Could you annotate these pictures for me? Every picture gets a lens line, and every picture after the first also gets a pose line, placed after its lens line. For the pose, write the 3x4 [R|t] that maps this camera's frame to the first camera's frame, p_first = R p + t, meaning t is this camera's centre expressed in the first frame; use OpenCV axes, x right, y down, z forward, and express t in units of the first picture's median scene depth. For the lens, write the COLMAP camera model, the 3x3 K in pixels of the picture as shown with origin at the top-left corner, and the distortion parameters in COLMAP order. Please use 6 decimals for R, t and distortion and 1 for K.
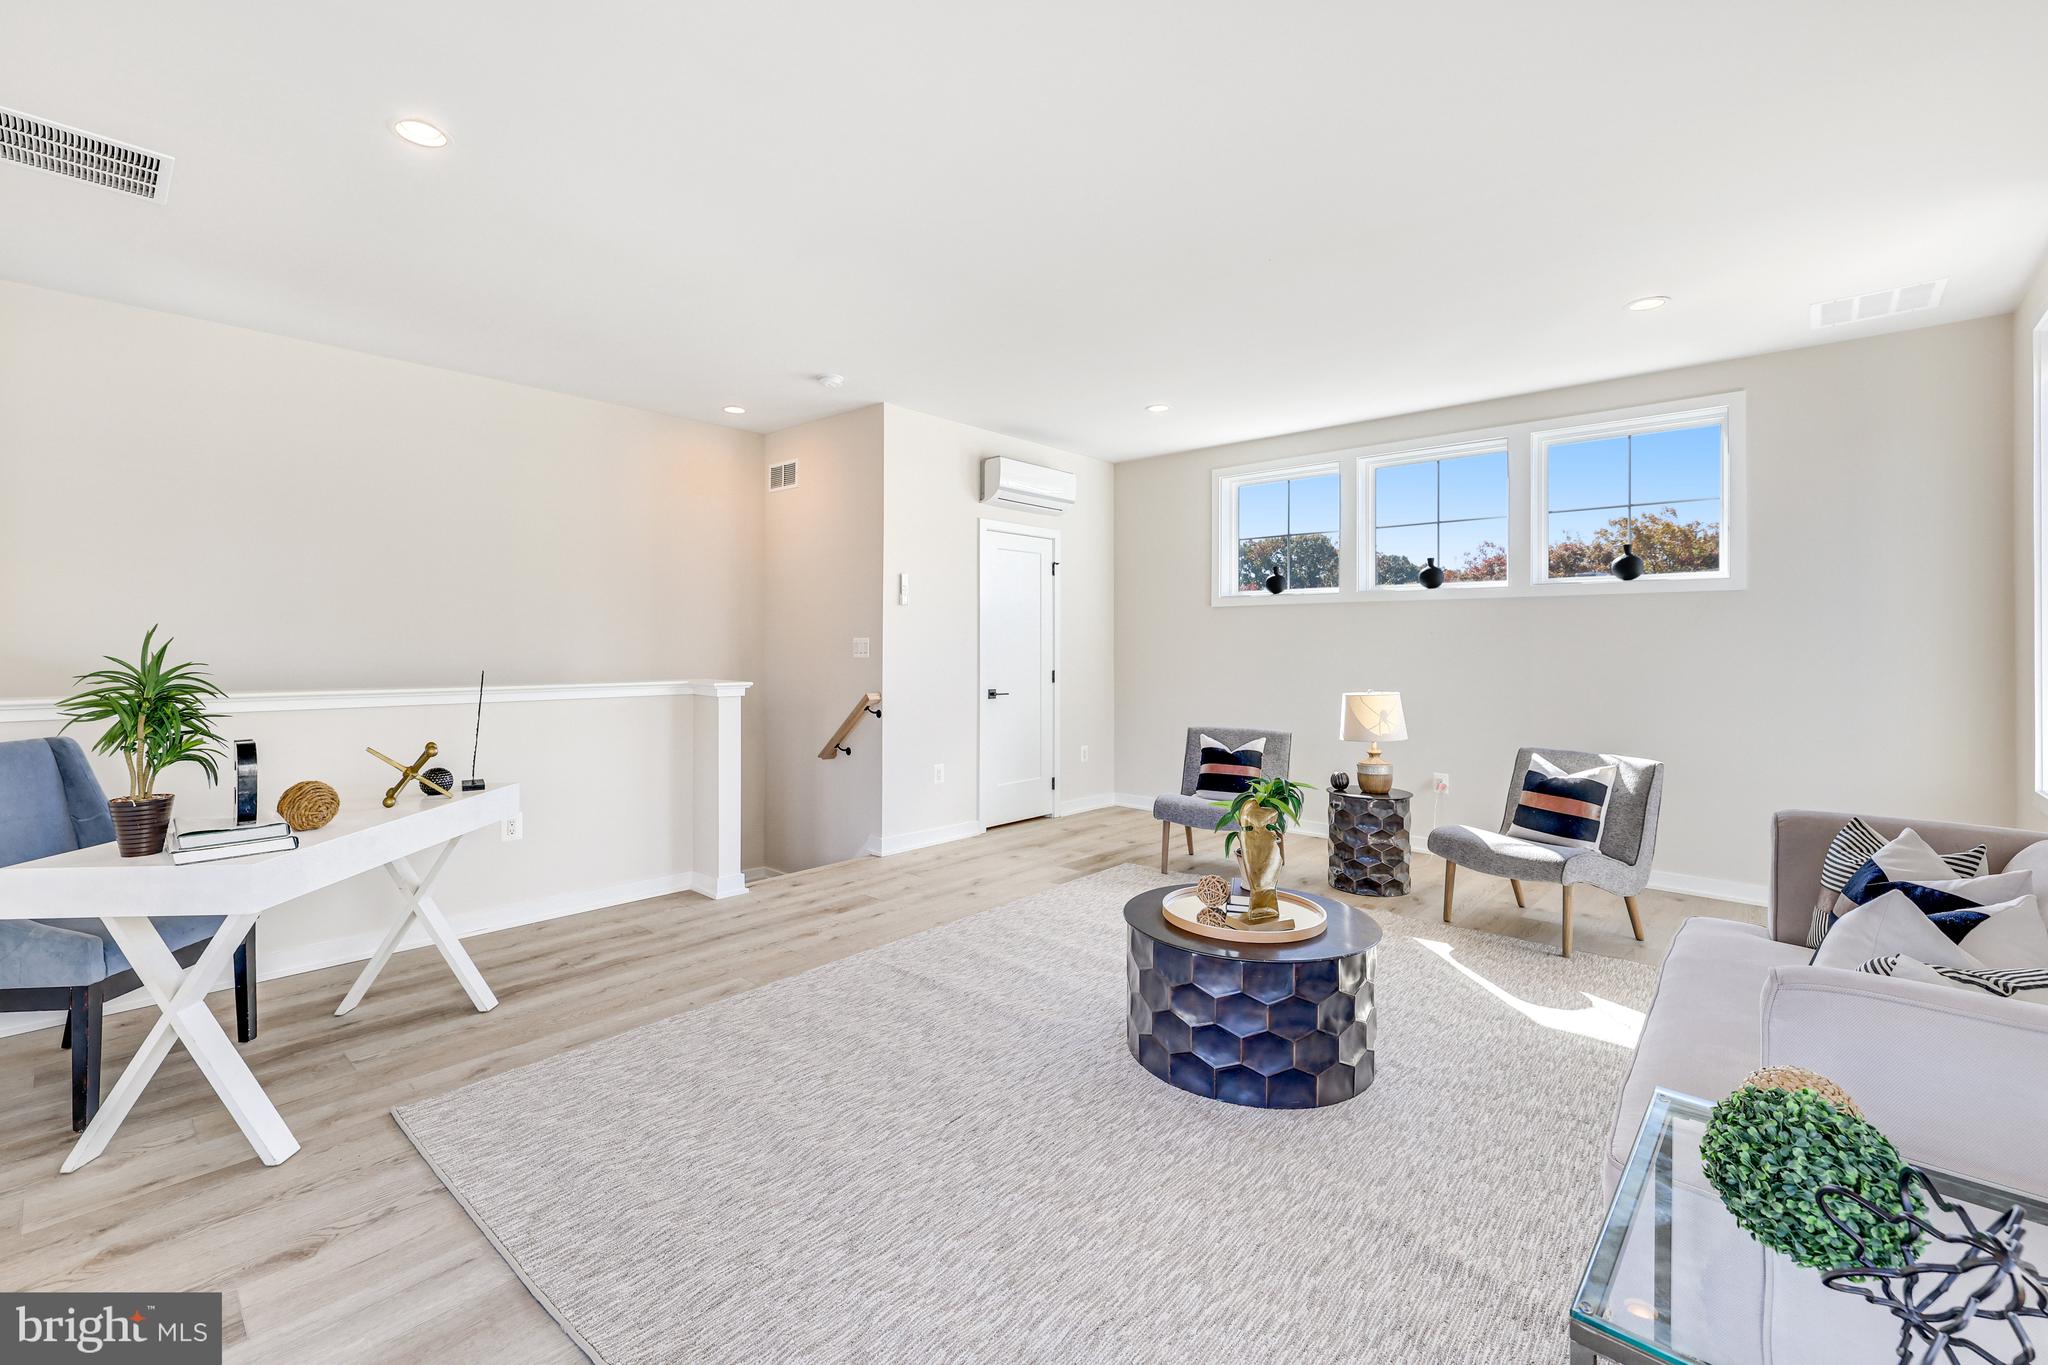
lens RADIAL K [[852.7, 0, 1010.3], [0, 852.7, 659.7], [0, 0, 1]] dist [-0.000943, 0.000137]
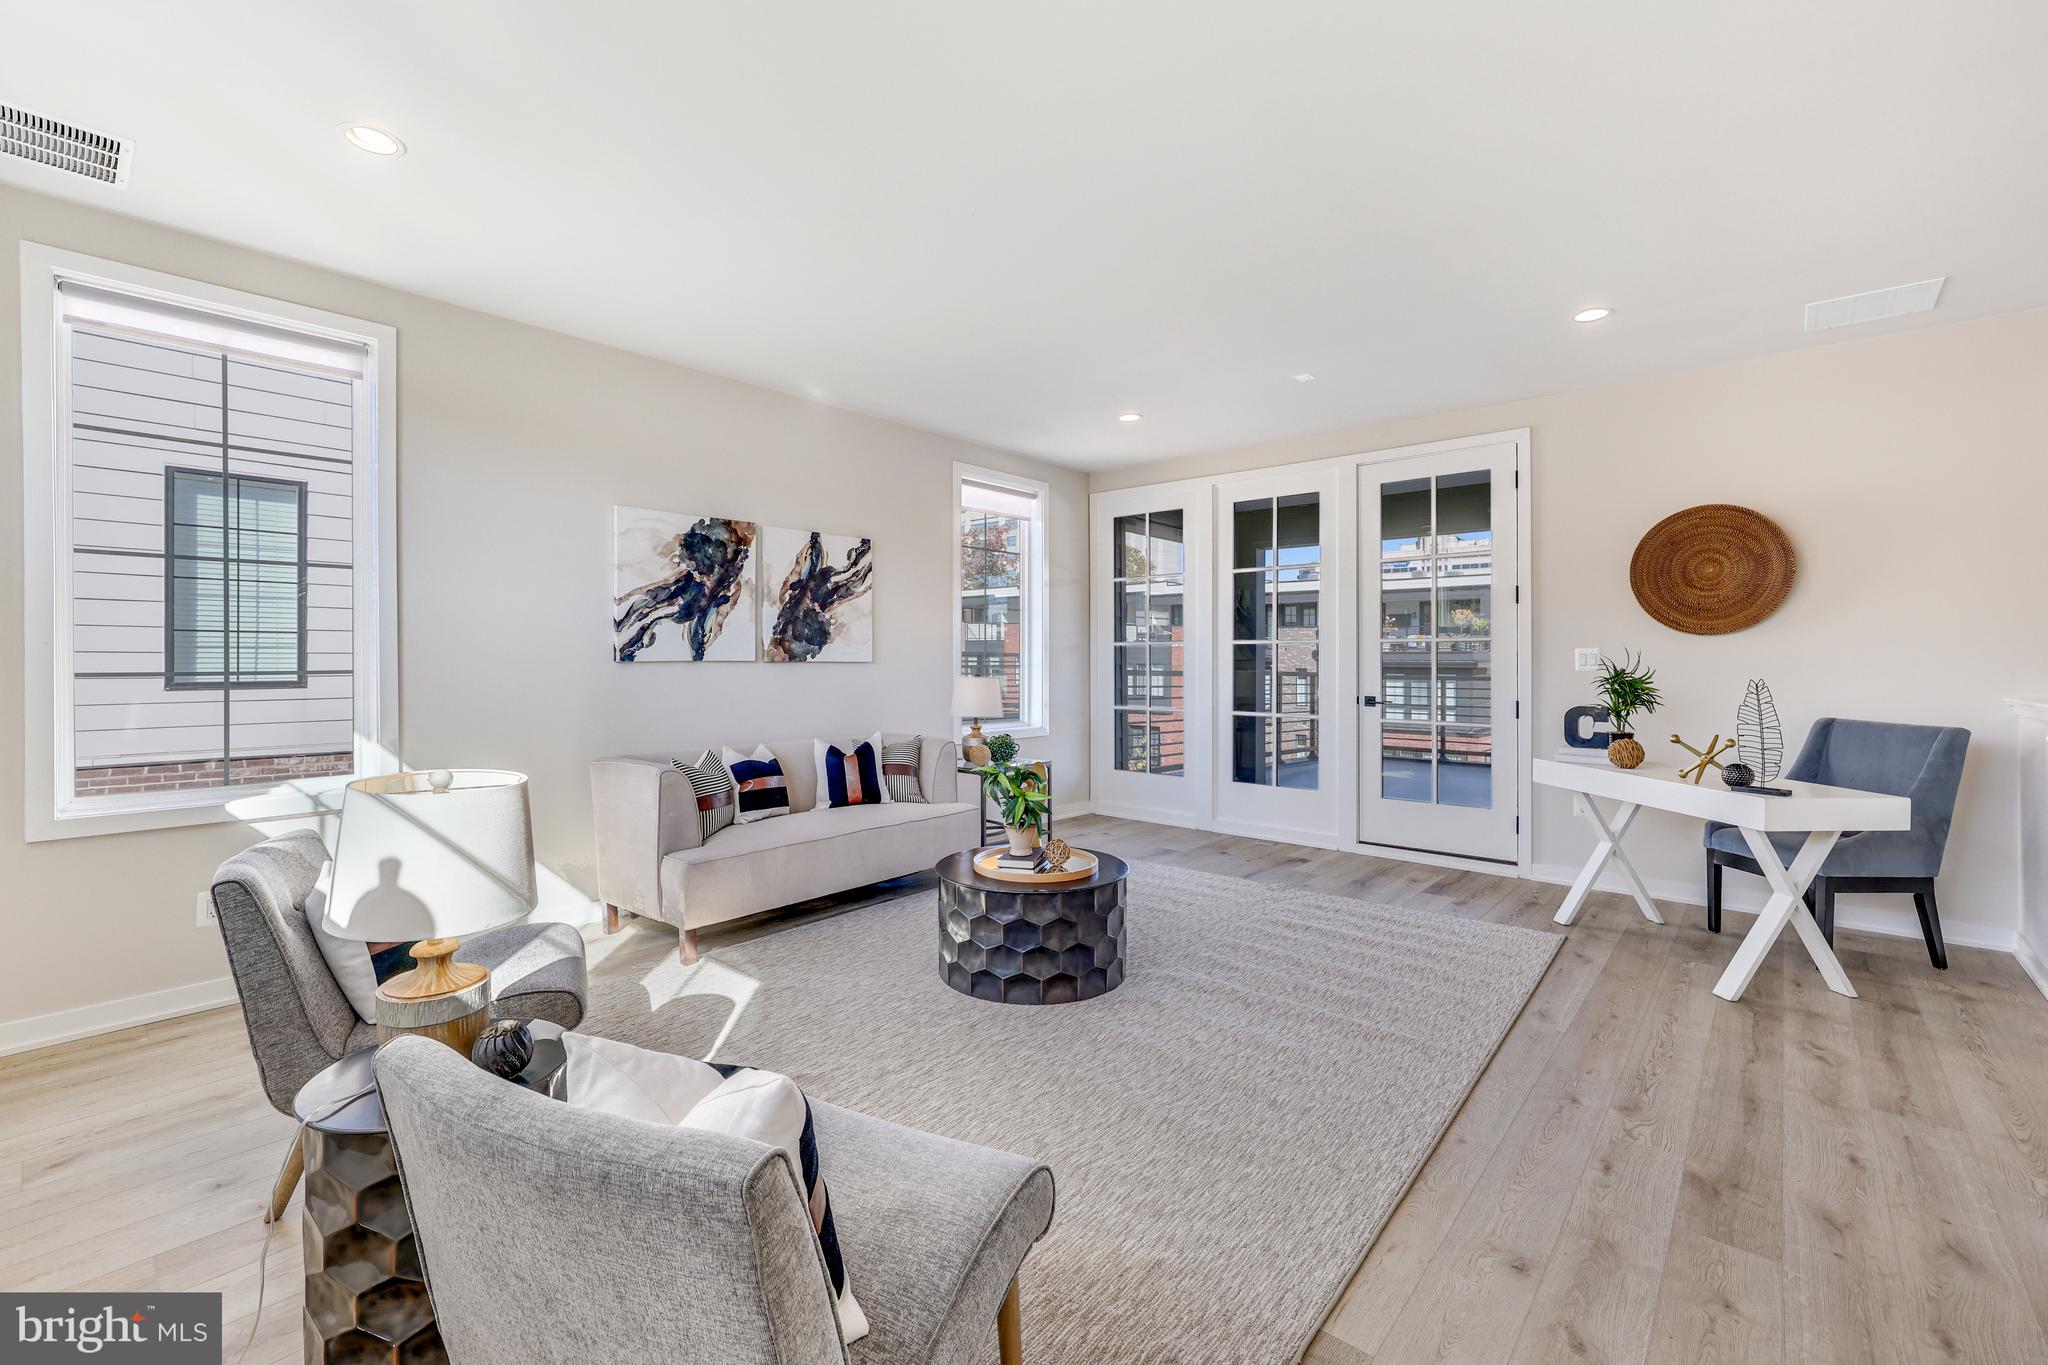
lens RADIAL K [[888.1, 0, 1027.5], [0, 888.1, 661.1], [0, 0, 1]] dist [-0.001336, -0.000512]
pose [[-0.999874, -0.000887, -0.015852, 0.247554], [-0.000995, 0.999977, 0.006766, -0.012696], [0.015846, 0.006781, -0.999851, 1.912063]]
